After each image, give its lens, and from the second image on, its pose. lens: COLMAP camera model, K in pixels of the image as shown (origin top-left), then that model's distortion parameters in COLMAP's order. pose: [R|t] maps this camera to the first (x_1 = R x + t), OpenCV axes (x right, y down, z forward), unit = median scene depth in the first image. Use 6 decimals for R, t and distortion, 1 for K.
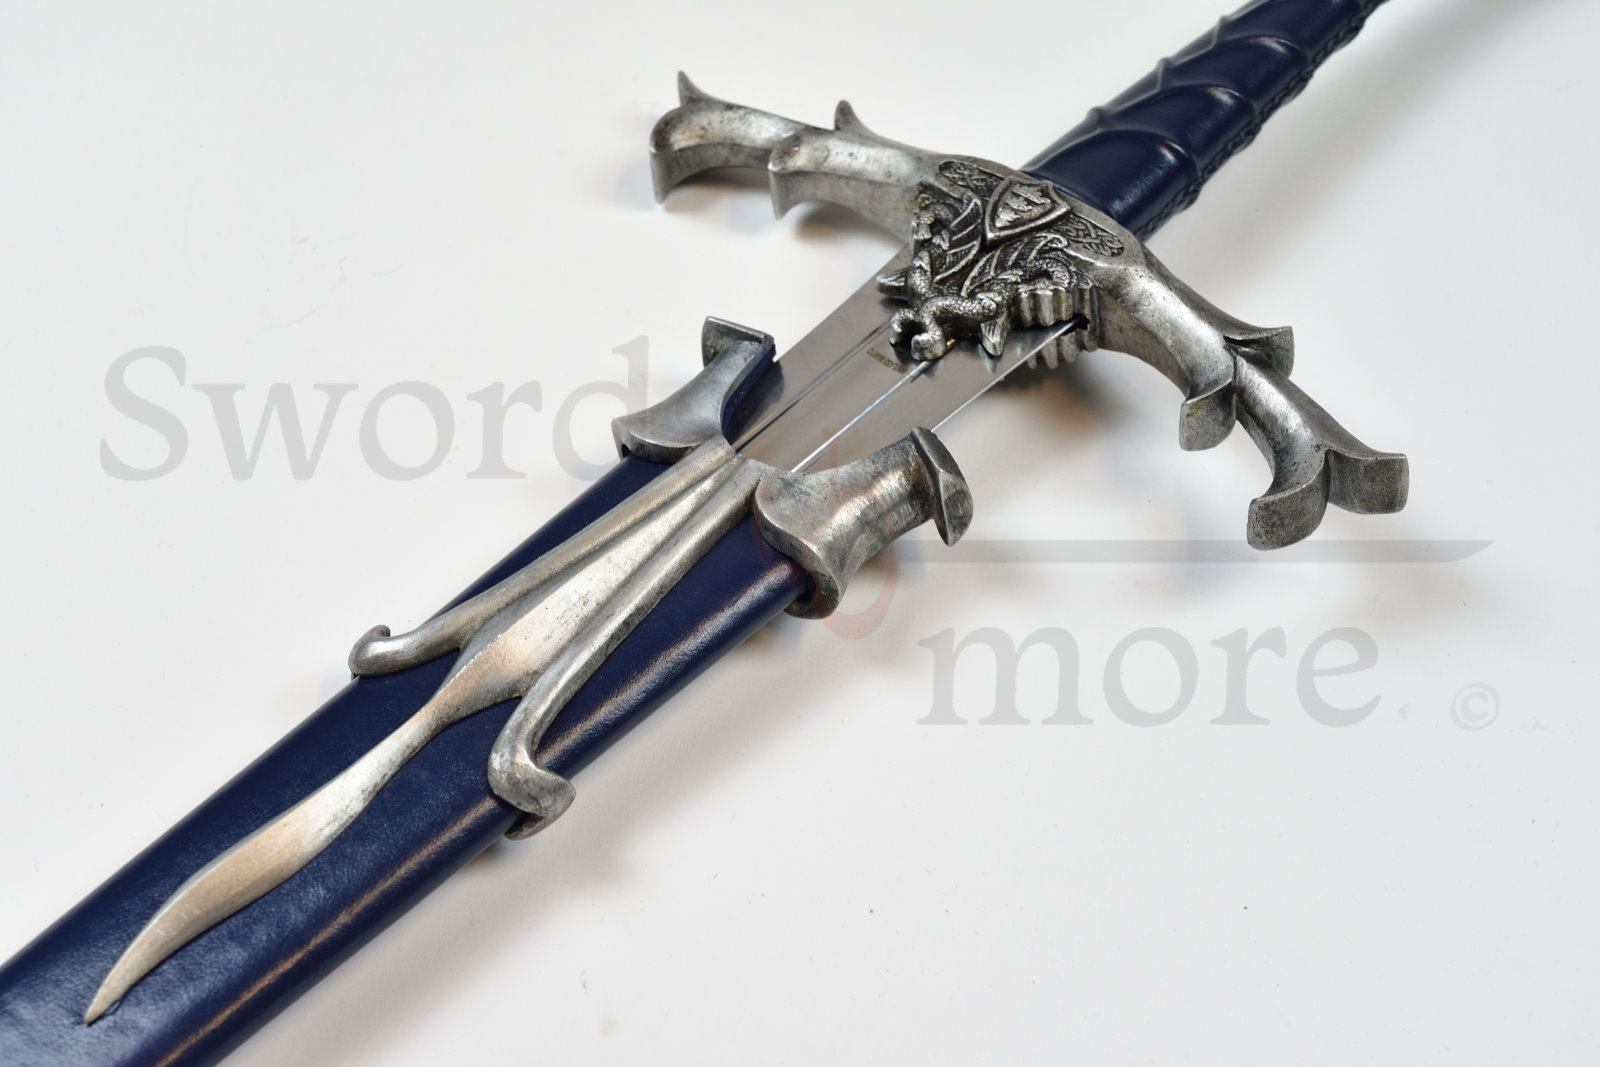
lens RADIAL K [[2631.2, 0, 800.0], [0, 2631.2, 533.5], [0, 0, 1]] dist [0.025990, 0.009905]
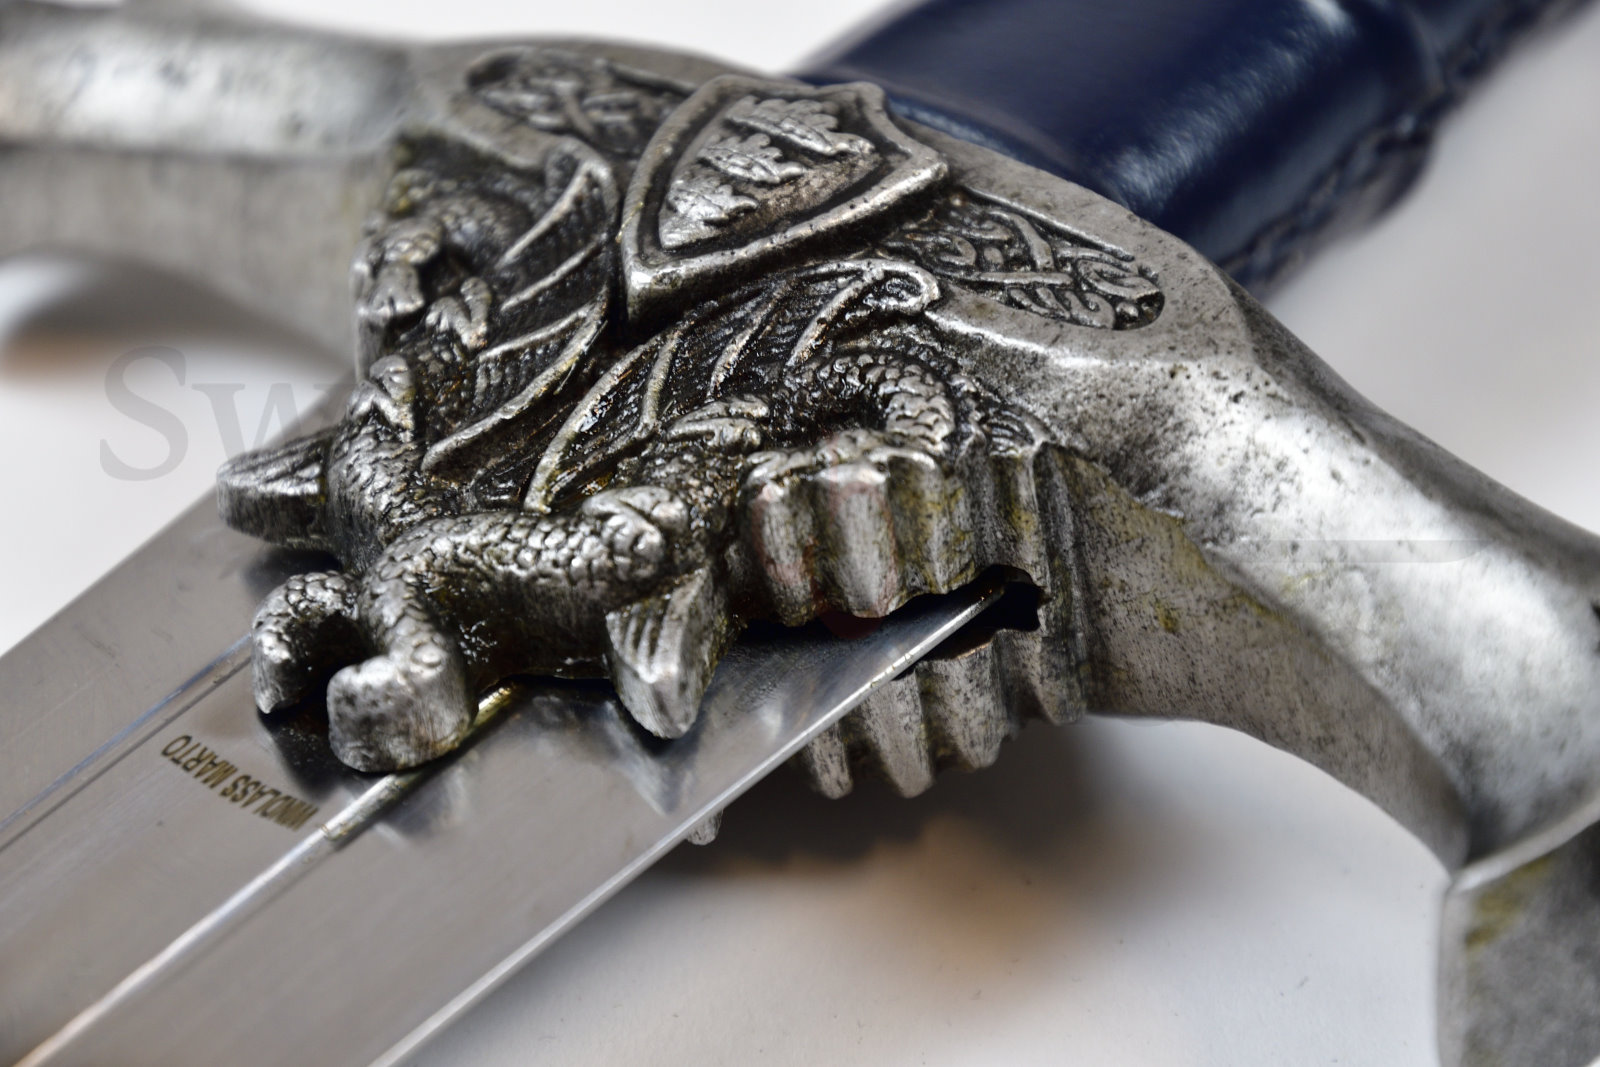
lens RADIAL K [[5443.5, 0, 800.0], [0, 5443.5, 533.5], [0, 0, 1]] dist [0.098452, -0.344949]
pose [[0.998196, -0.036636, 0.047574, 0.062138], [0.043159, 0.988598, -0.144262, -0.012282], [-0.041746, 0.146055, 0.988395, 0.485440]]
